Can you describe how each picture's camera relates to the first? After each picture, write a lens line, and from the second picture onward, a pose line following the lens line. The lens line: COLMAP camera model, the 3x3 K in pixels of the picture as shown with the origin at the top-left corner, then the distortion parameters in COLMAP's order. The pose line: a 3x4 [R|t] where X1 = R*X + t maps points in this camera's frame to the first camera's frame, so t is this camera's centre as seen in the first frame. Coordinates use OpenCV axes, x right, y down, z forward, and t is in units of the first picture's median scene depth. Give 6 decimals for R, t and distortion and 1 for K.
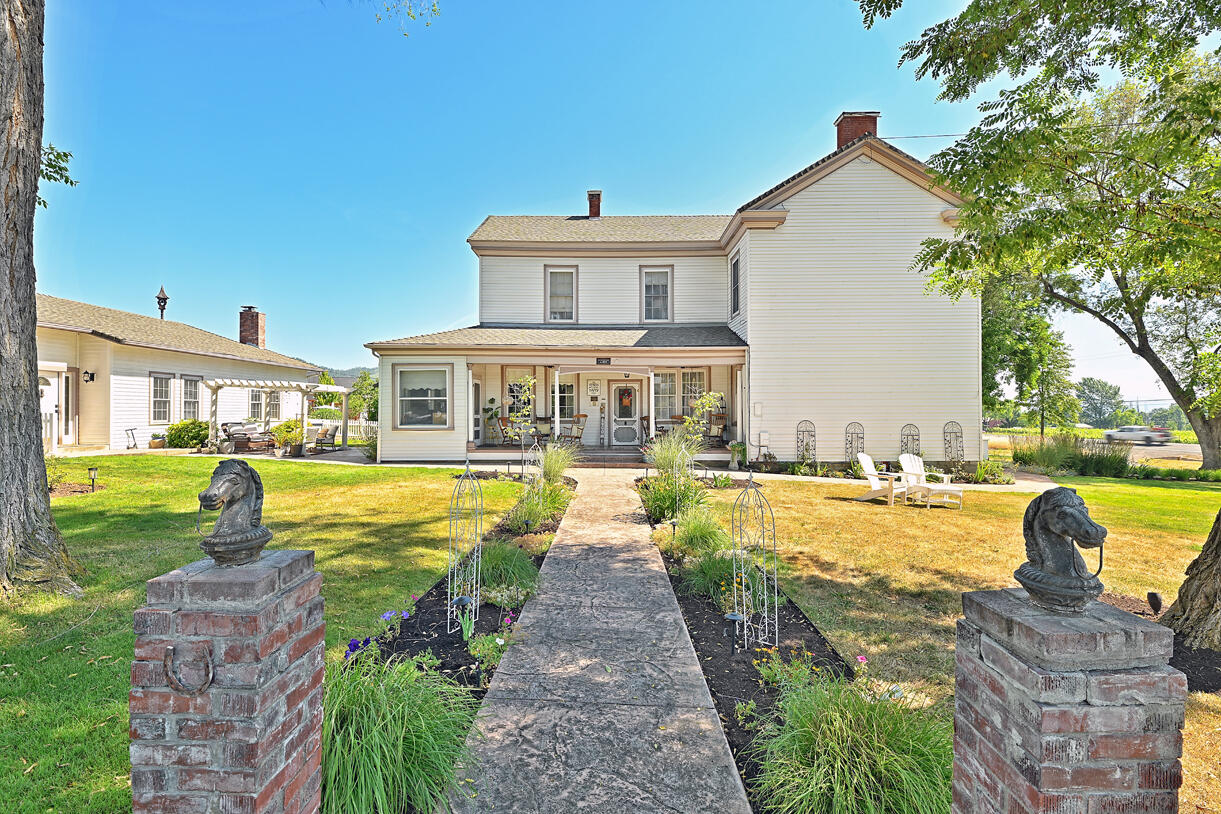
lens RADIAL K [[541.0, 0, 608.9], [0, 541.0, 404.8], [0, 0, 1]] dist [-0.001899, -0.000263]
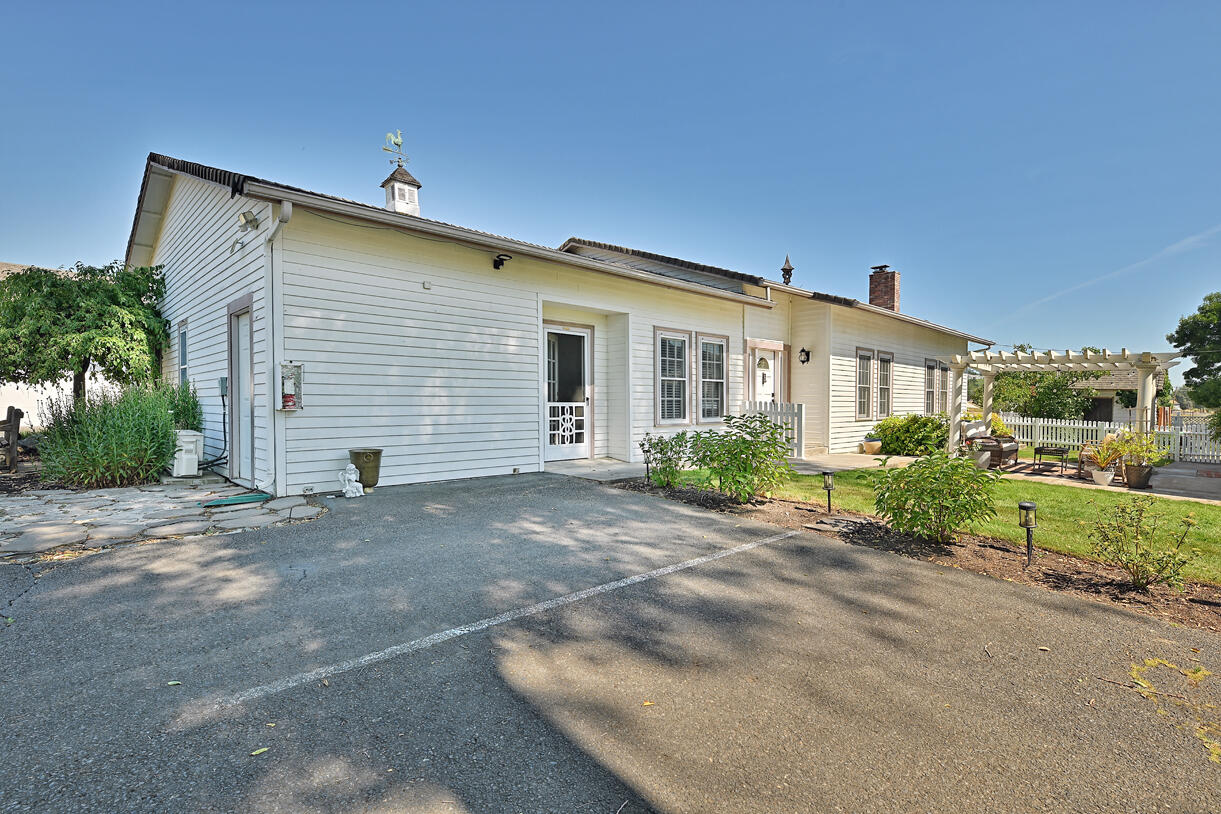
lens RADIAL K [[592.3, 0, 601.0], [0, 592.3, 406.8], [0, 0, 1]] dist [0.003989, 0.000848]
pose [[0.692453, 0.009486, -0.721400, -0.470872], [0.004033, 0.999847, 0.017019, 0.002749], [0.721452, -0.014695, 0.692309, 0.182491]]
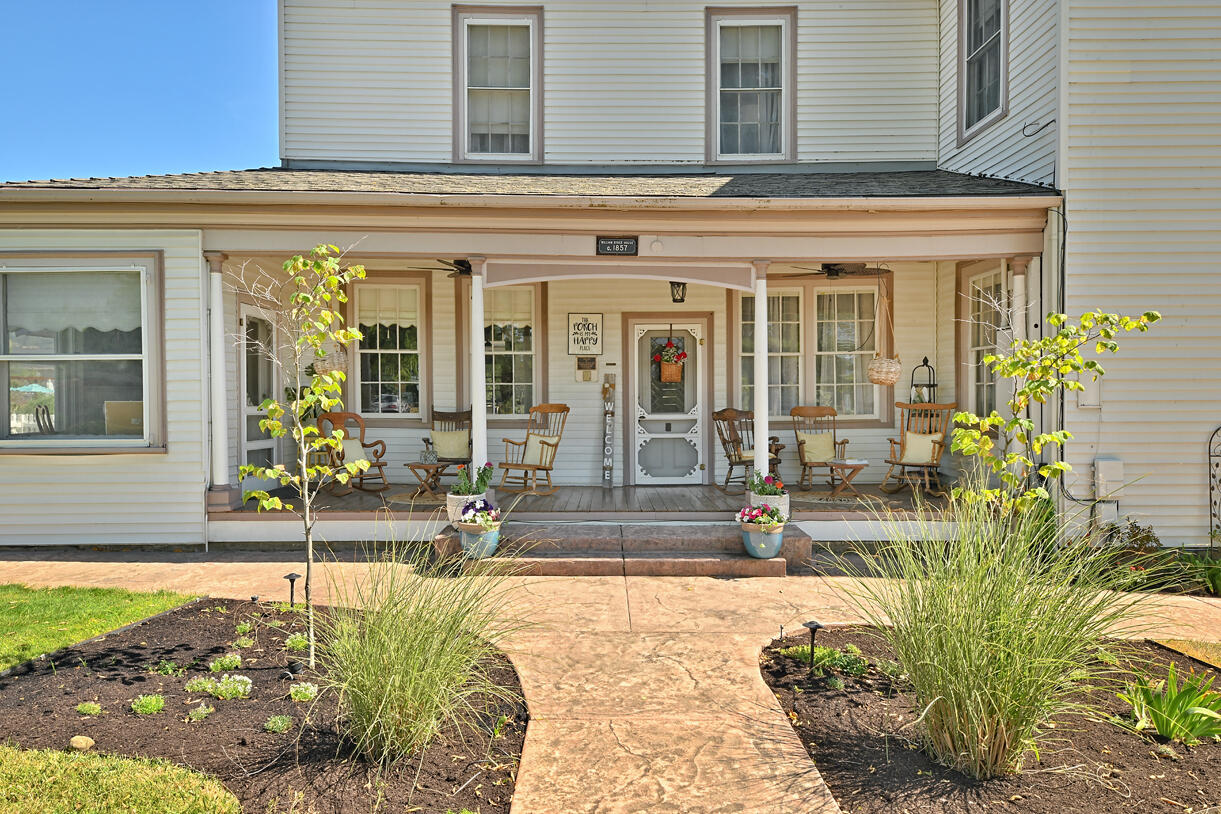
lens RADIAL K [[838.1, 0, 610.4], [0, 838.1, 407.2], [0, 0, 1]] dist [0.005605, 0.000782]
pose [[0.999895, -0.001350, 0.014423, -0.019933], [0.001001, 0.999707, 0.024172, 0.005857], [-0.014451, -0.024155, 0.999604, 0.430078]]
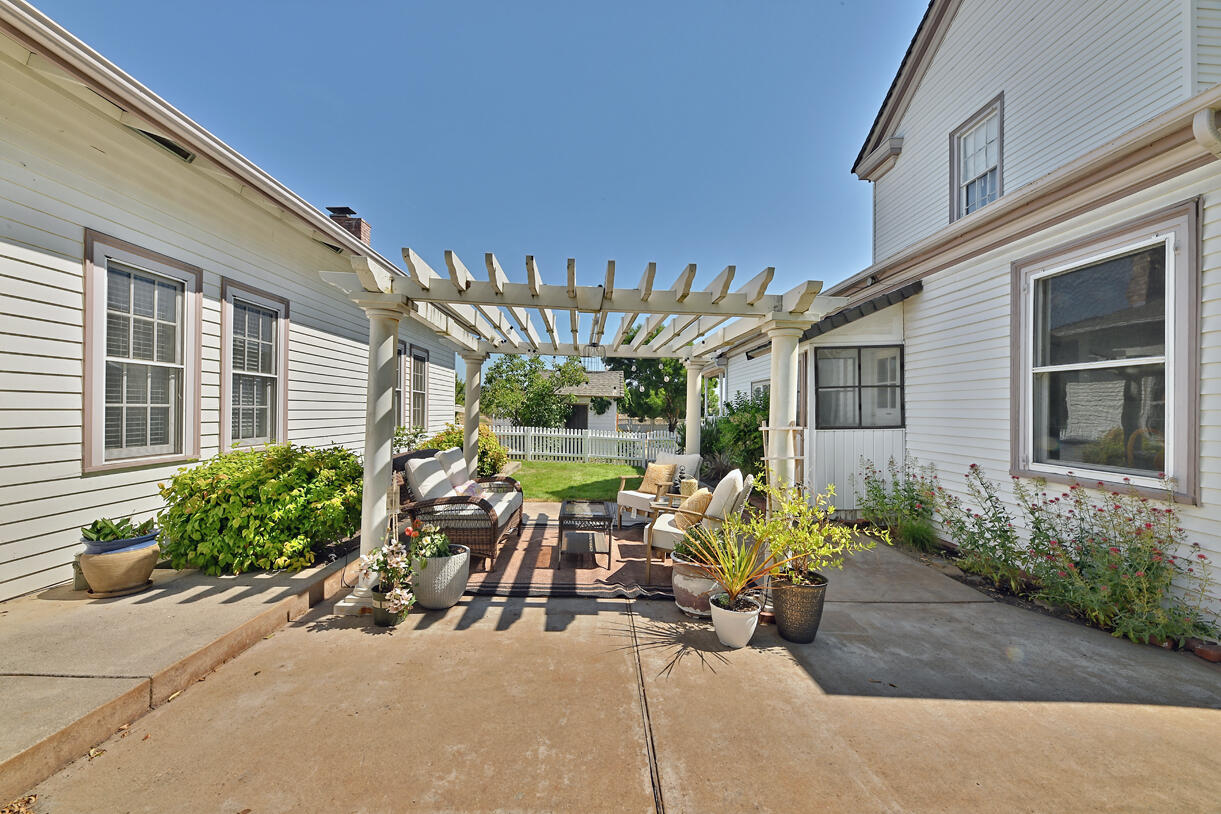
lens RADIAL K [[494.5, 0, 600.9], [0, 494.5, 406.3], [0, 0, 1]] dist [0.004554, -0.000364]
pose [[0.999993, 0.003561, -0.000582, -0.589028], [-0.003558, 0.999980, 0.005162, 0.007223], [0.000601, -0.005160, 0.999987, 0.734469]]
